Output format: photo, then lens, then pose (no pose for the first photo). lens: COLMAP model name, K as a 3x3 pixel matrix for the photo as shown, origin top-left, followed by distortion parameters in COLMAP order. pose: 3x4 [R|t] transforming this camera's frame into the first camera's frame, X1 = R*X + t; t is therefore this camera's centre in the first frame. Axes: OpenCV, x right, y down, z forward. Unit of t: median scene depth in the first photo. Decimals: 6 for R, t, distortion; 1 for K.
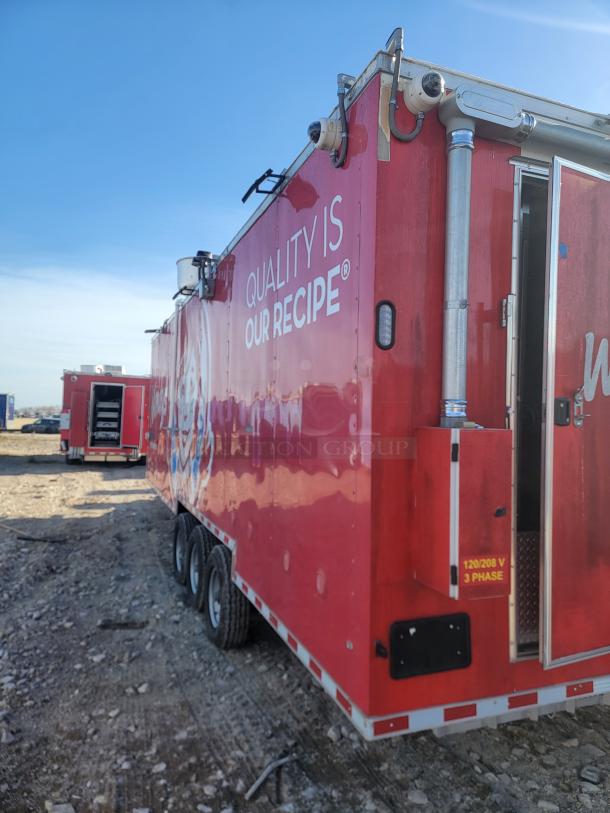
lens RADIAL K [[548.9, 0, 301.8], [0, 548.9, 427.3], [0, 0, 1]] dist [0.092206, -0.073612]
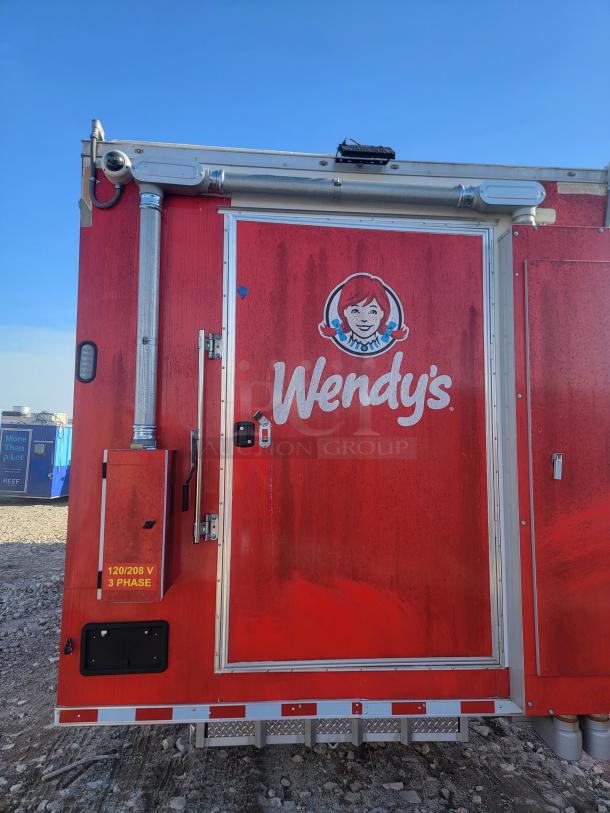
lens RADIAL K [[561.3, 0, 305.8], [0, 561.3, 425.9], [0, 0, 1]] dist [0.091952, -0.087099]
pose [[0.956404, -0.023836, -0.291073, 0.884579], [0.004115, 0.997665, -0.068178, 0.030853], [0.292019, 0.064008, 0.954268, -0.000463]]
